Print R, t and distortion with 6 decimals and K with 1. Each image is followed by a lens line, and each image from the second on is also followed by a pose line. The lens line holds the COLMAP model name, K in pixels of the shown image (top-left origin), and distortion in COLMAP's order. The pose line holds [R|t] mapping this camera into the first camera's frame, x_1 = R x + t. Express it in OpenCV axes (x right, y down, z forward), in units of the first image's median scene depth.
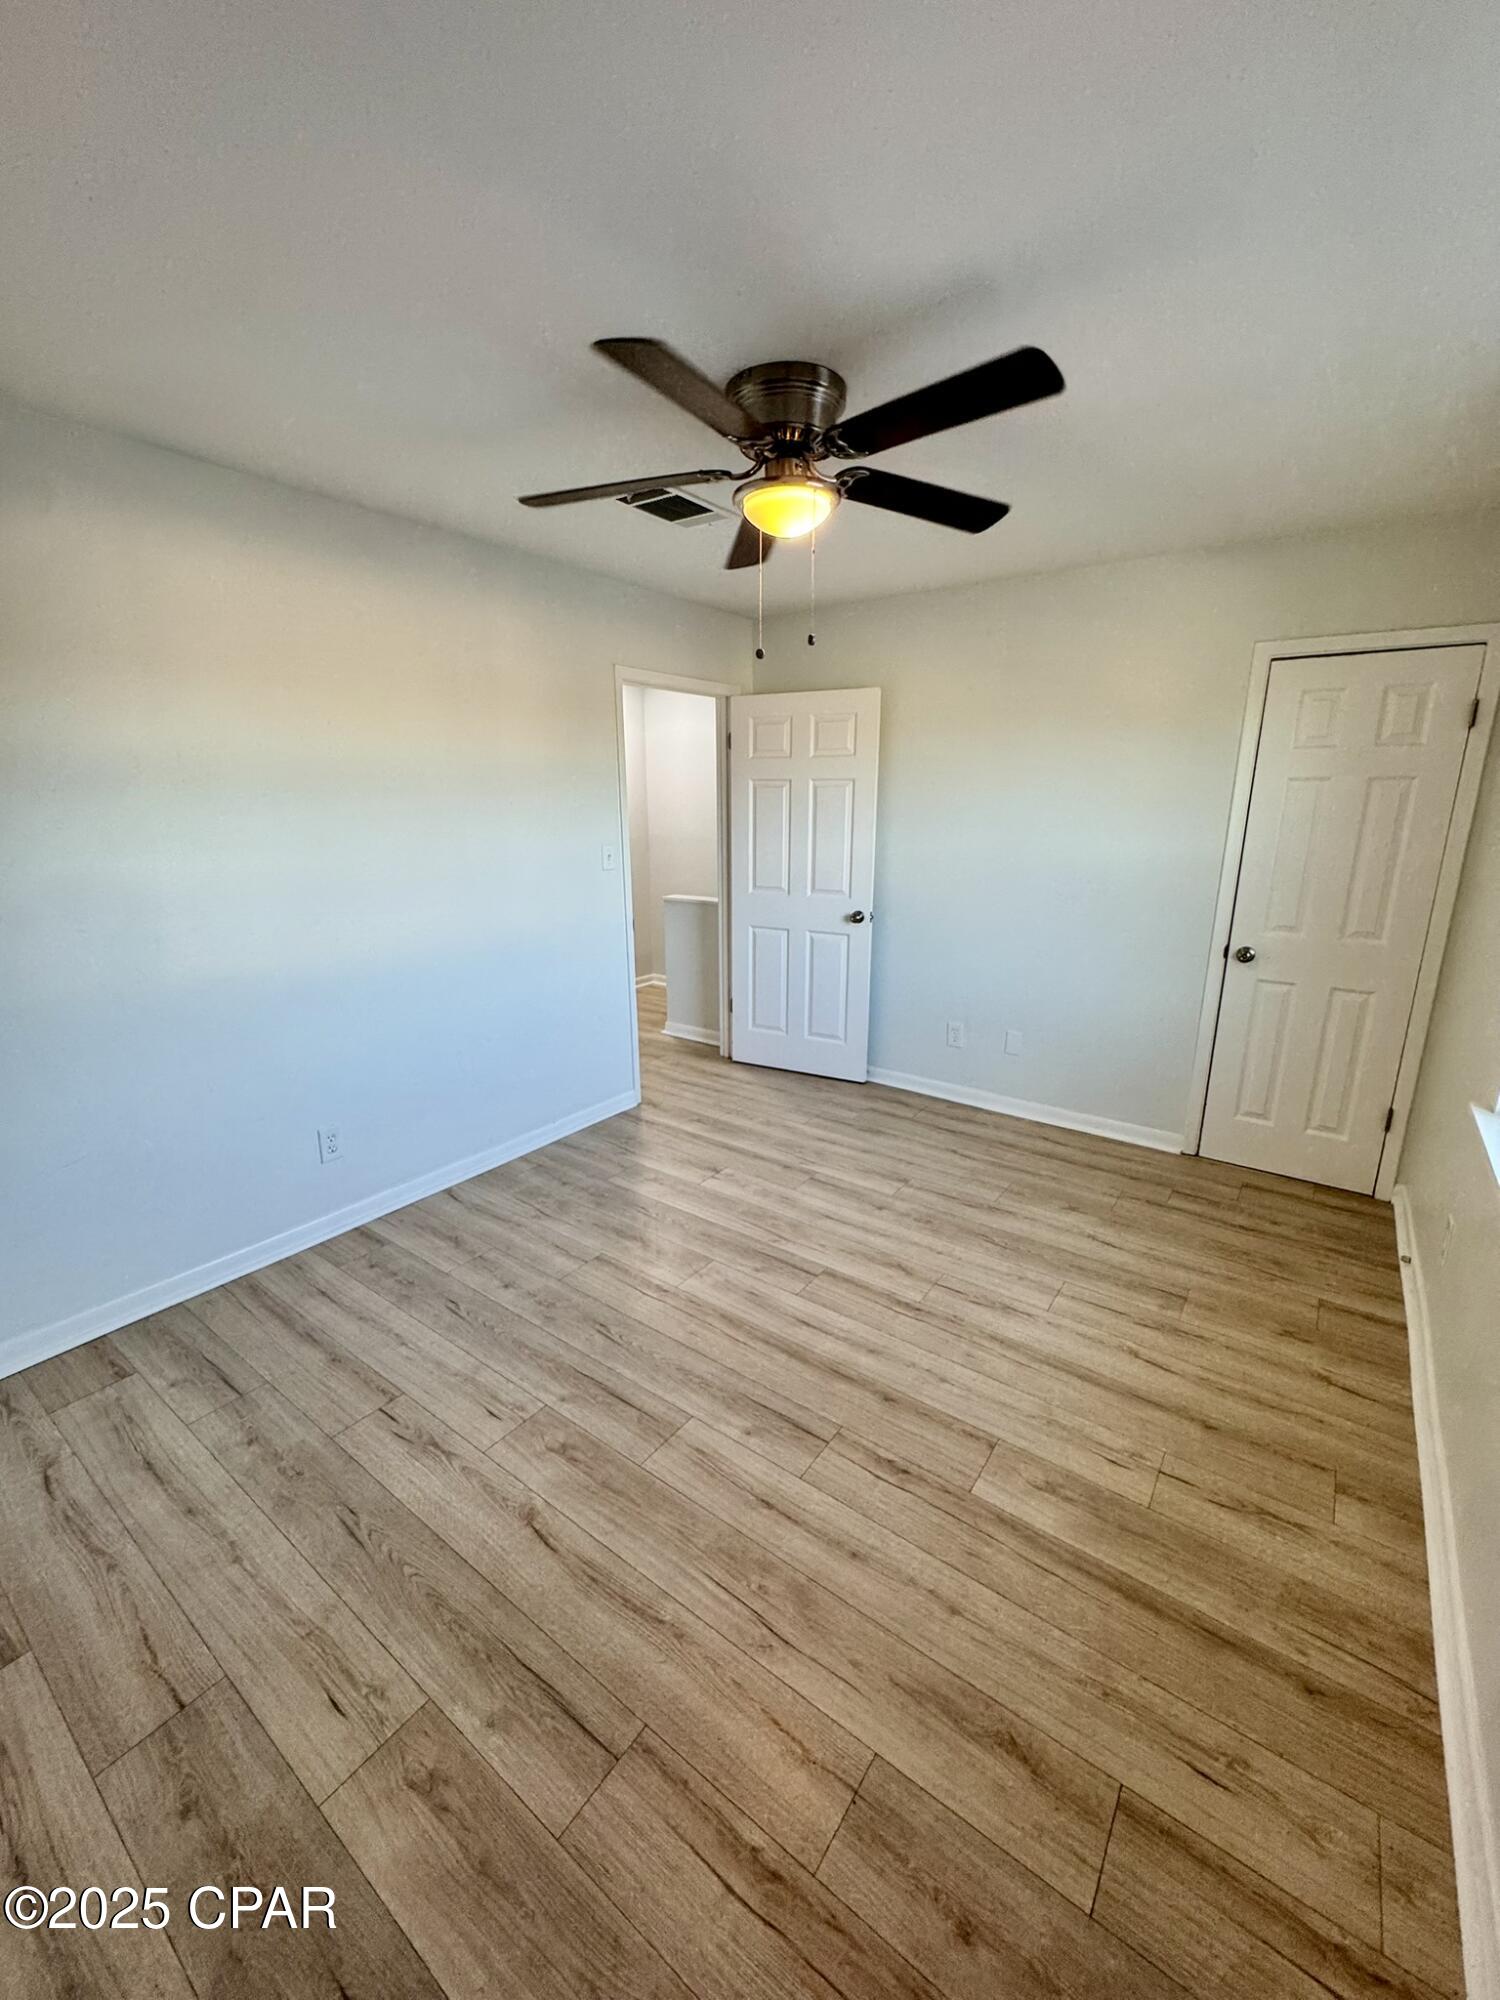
lens RADIAL K [[803.2, 0, 748.9], [0, 803.2, 1002.9], [0, 0, 1]] dist [-0.000218, 0.000788]
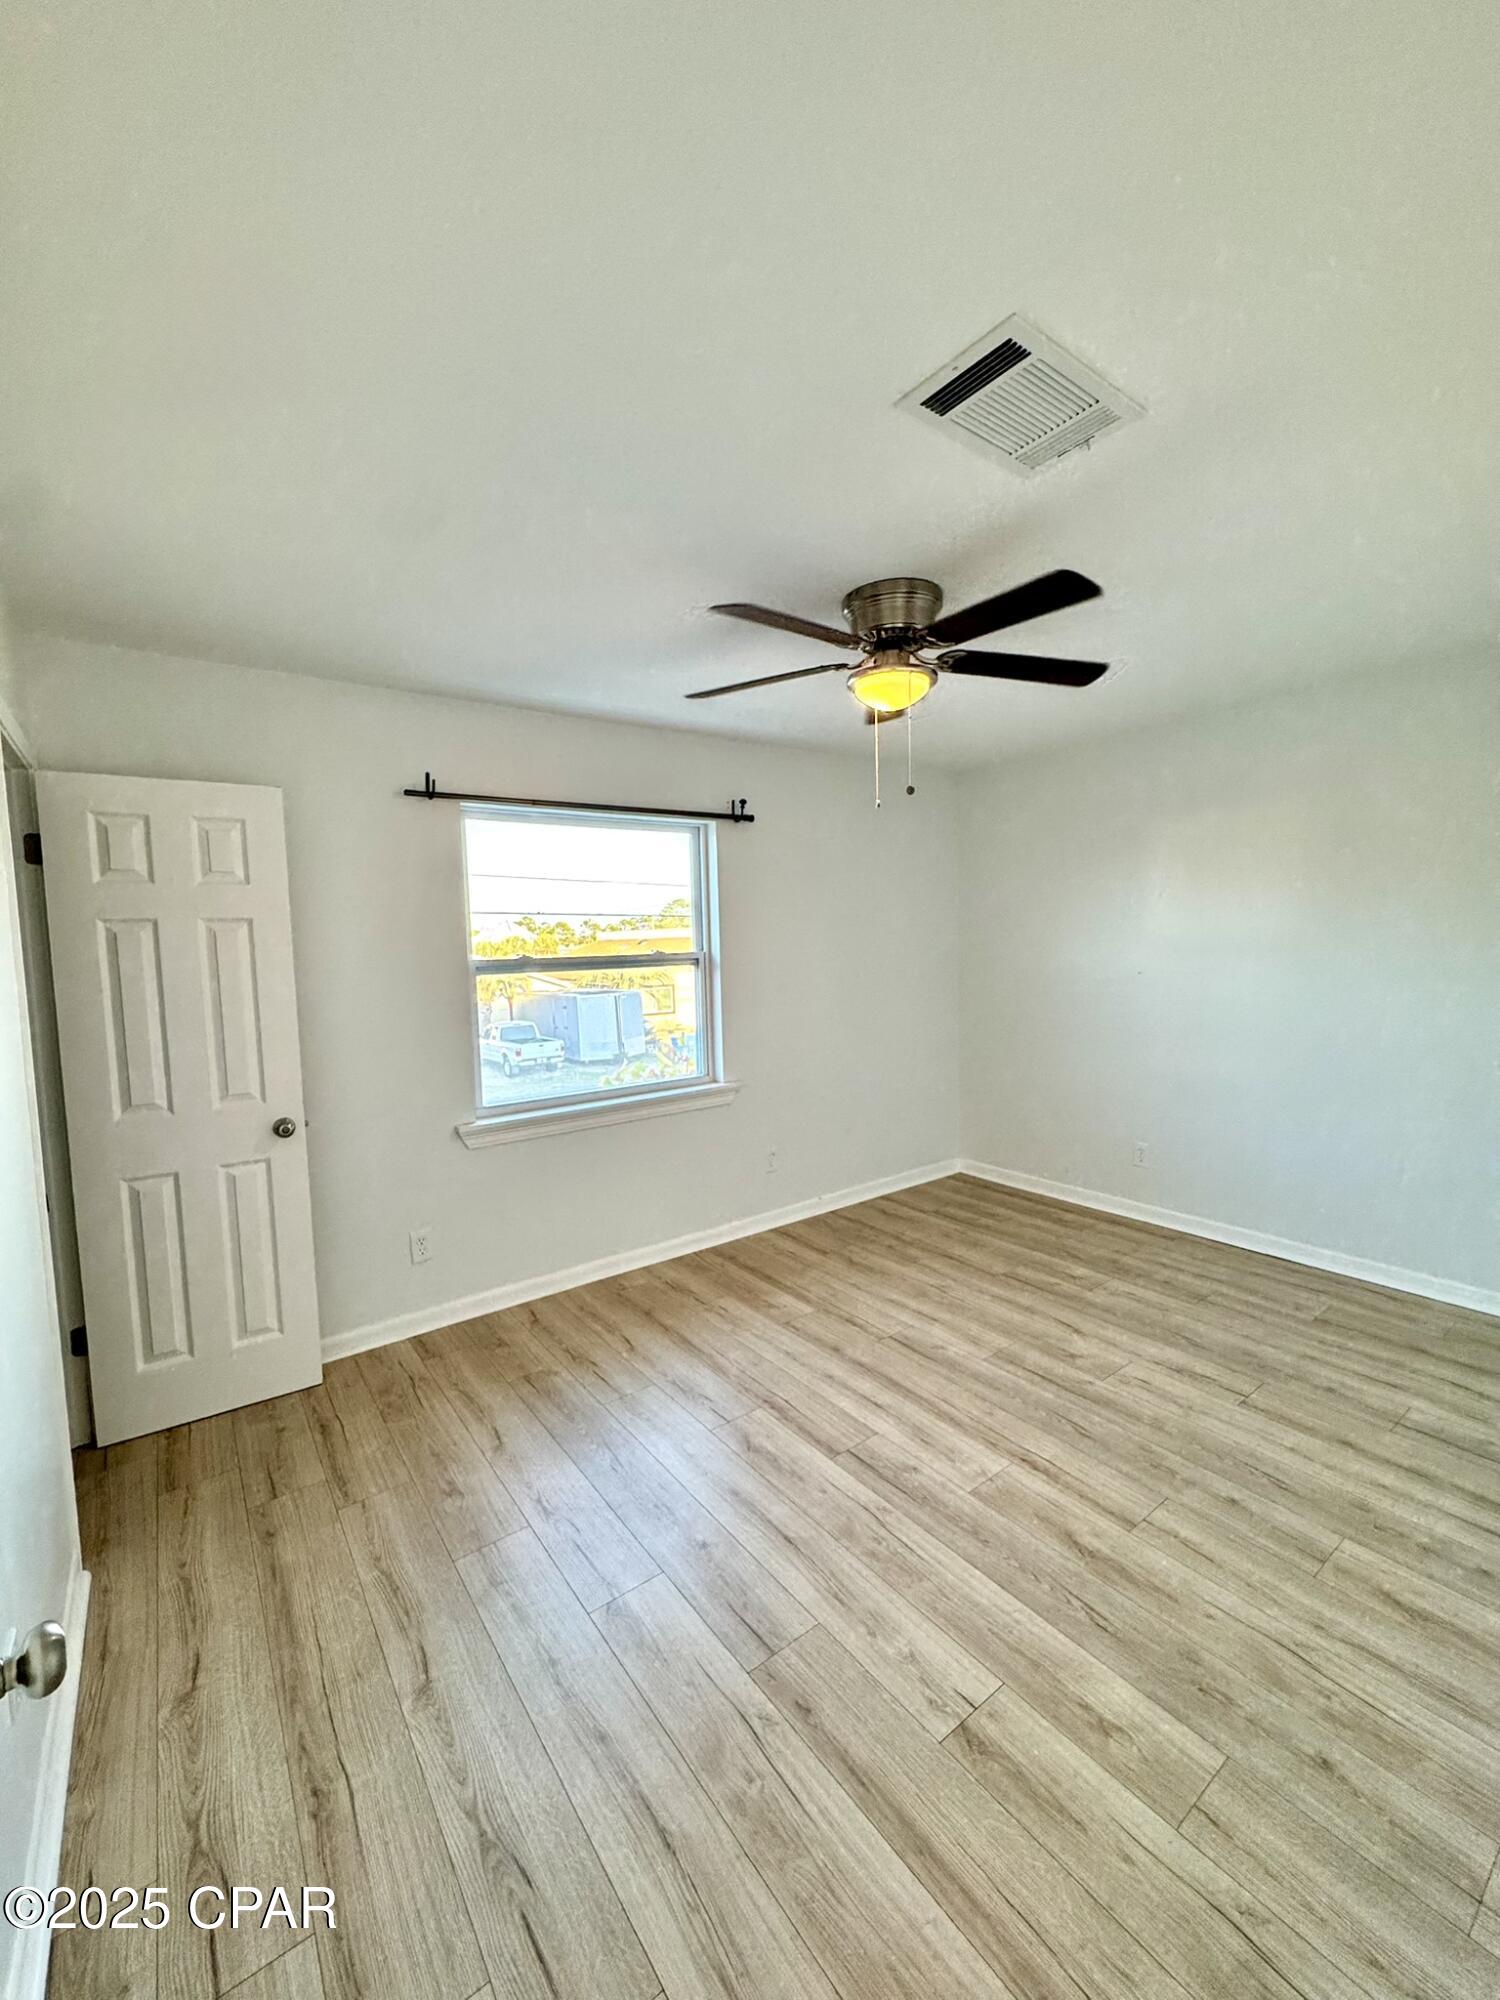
lens RADIAL K [[803.2, 0, 746.9], [0, 803.2, 999.4], [0, 0, 1]] dist [-0.000218, 0.000788]
pose [[-0.954412, 0.000961, 0.298490, -0.063342], [0.097938, 0.945642, 0.310111, -0.355459], [-0.281967, 0.325207, -0.902627, 1.424545]]
